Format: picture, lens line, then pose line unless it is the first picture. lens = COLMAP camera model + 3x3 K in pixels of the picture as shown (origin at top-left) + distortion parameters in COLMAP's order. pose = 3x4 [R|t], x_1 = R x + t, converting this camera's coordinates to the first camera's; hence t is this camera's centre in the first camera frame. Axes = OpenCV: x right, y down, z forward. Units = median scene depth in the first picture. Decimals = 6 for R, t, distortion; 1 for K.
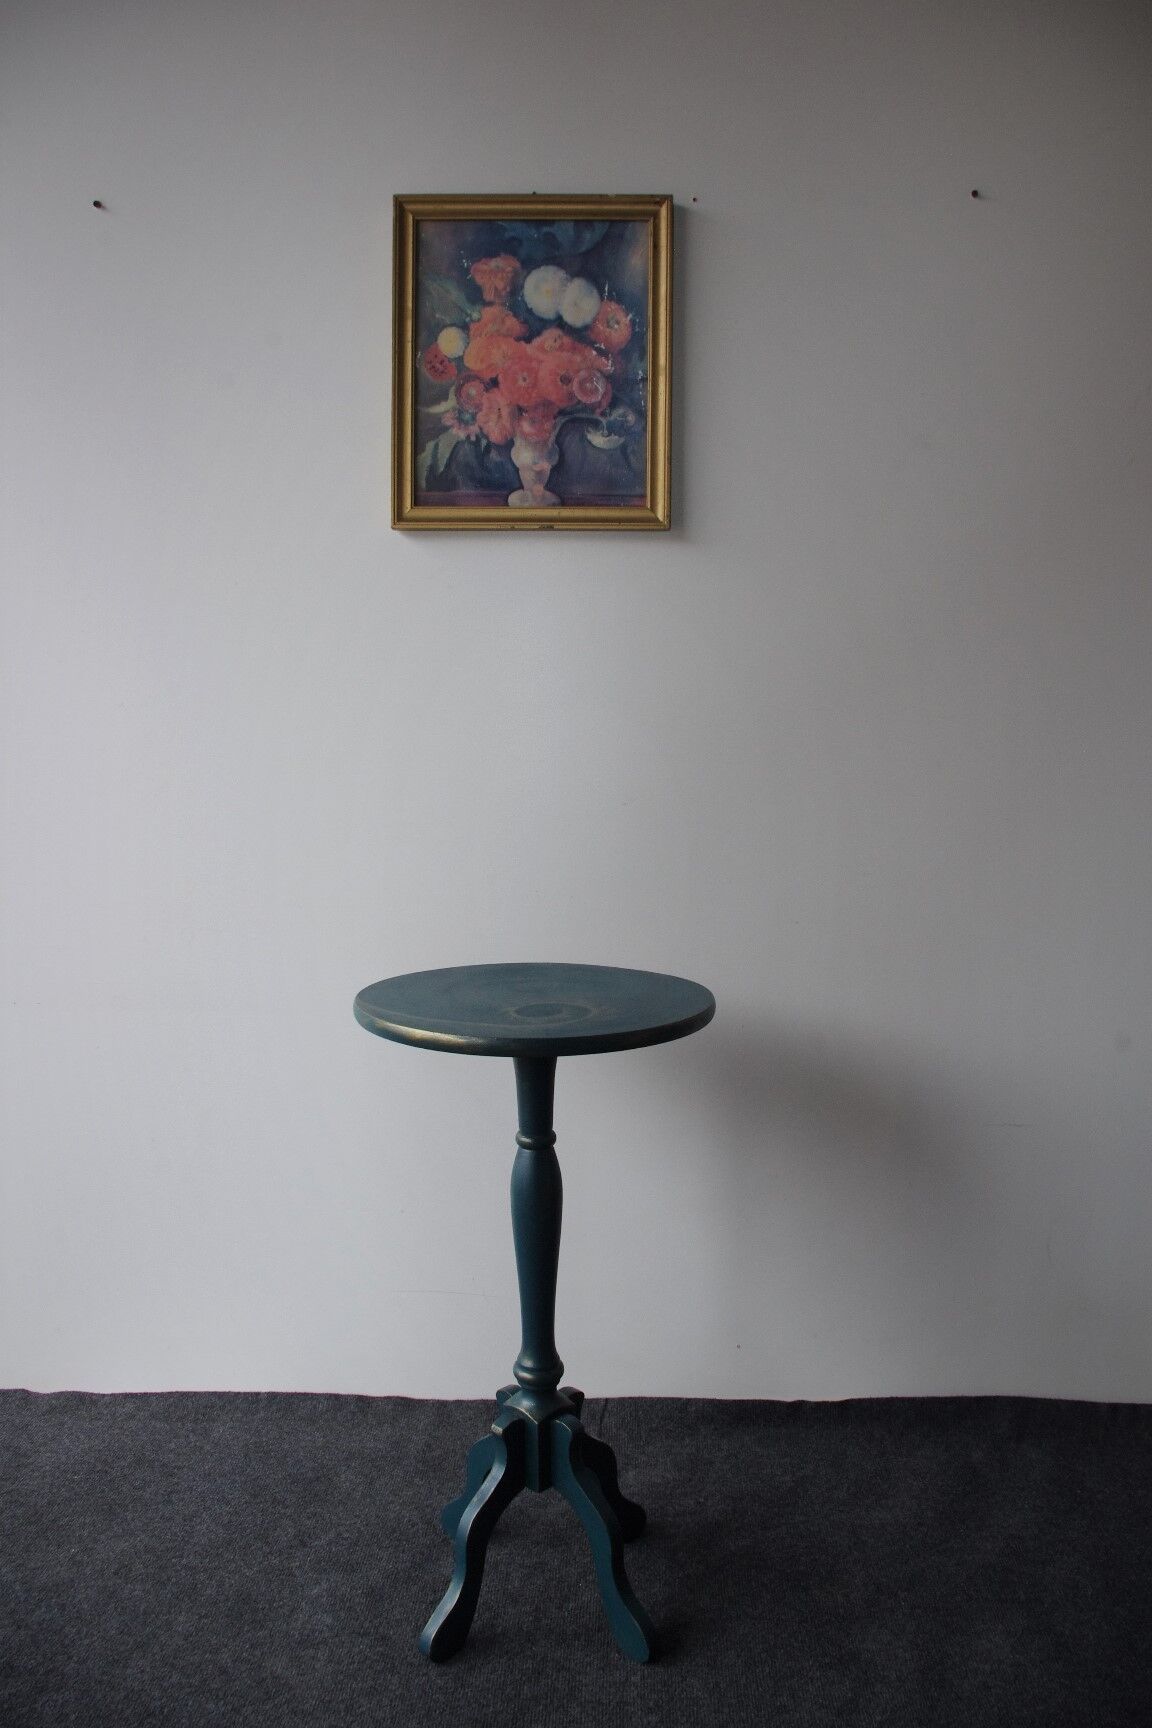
lens RADIAL K [[1283.2, 0, 552.0], [0, 1283.2, 861.1], [0, 0, 1]] dist [-0.094440, 0.042302]
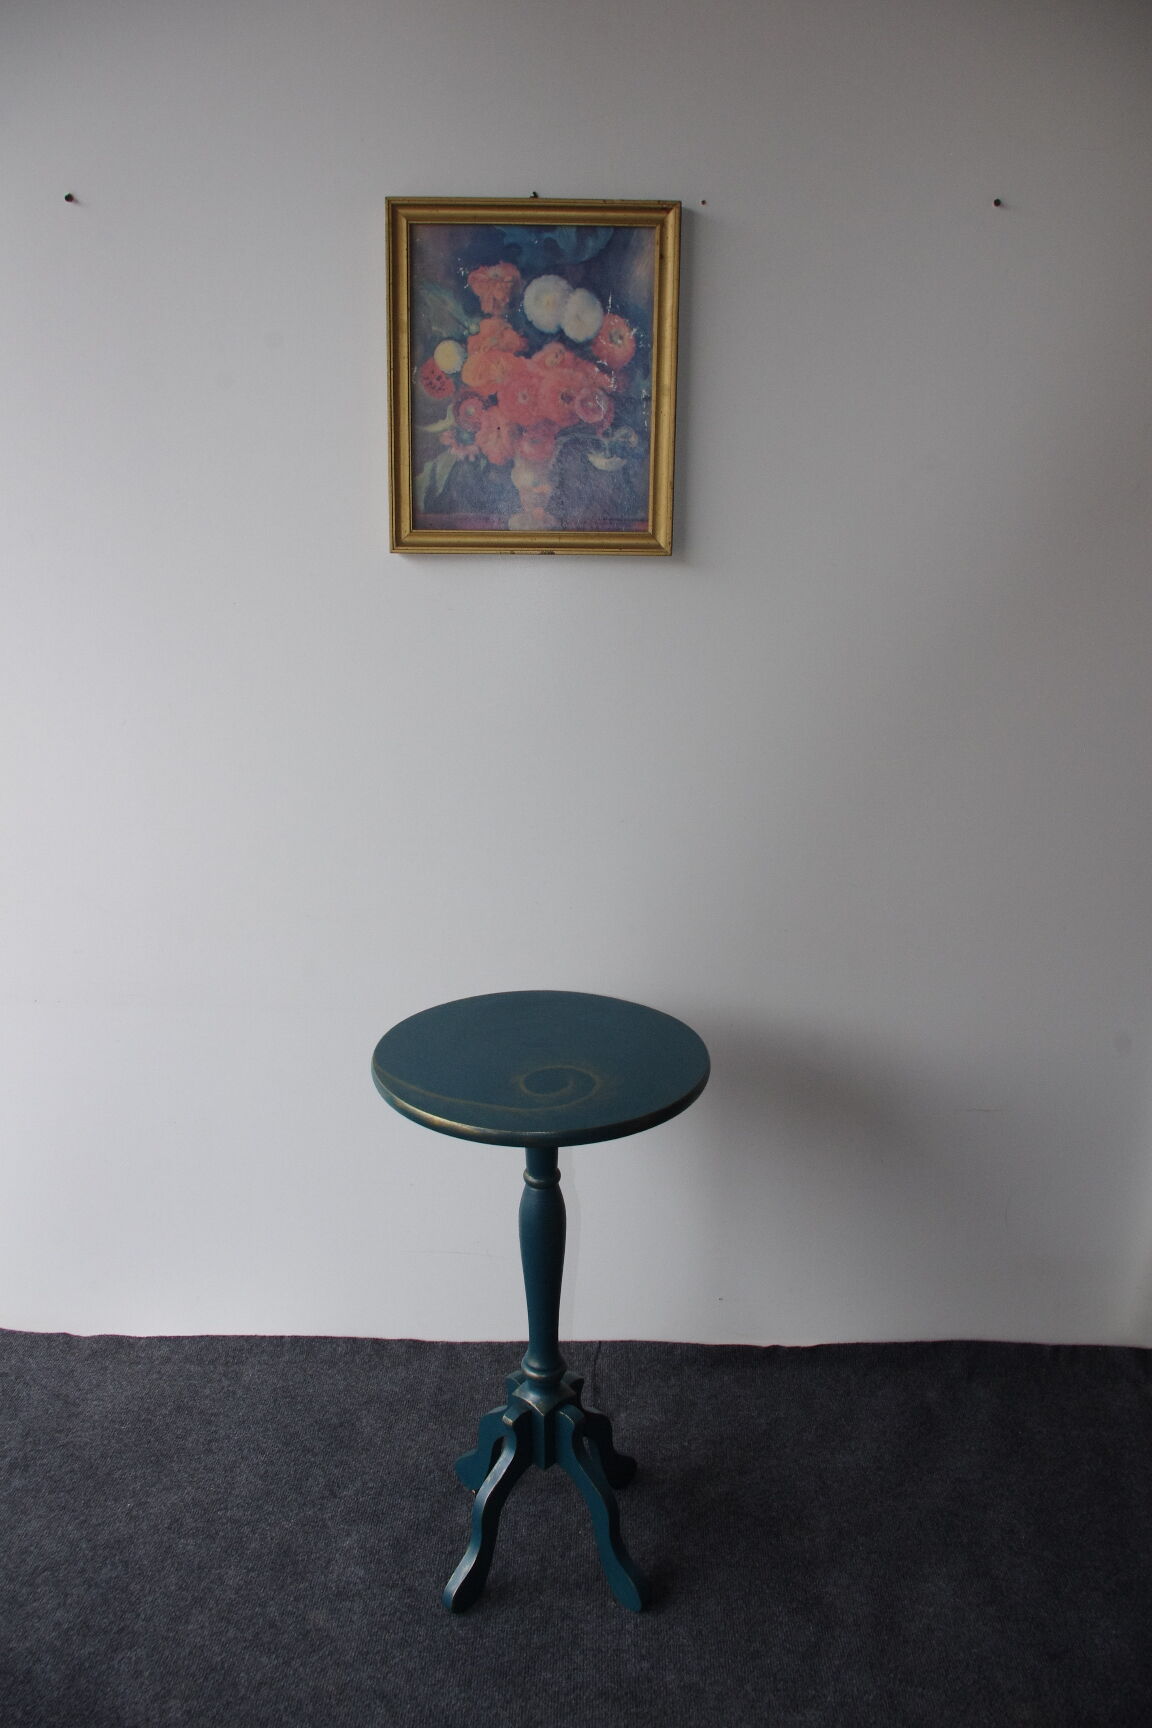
lens RADIAL K [[1283.2, 0, 552.0], [0, 1283.2, 861.1], [0, 0, 1]] dist [-0.094440, 0.042302]
pose [[0.999831, -0.002941, 0.018126, -0.019459], [-0.000222, 0.985084, 0.172074, -0.198191], [-0.018362, -0.172049, 0.984917, -0.018394]]
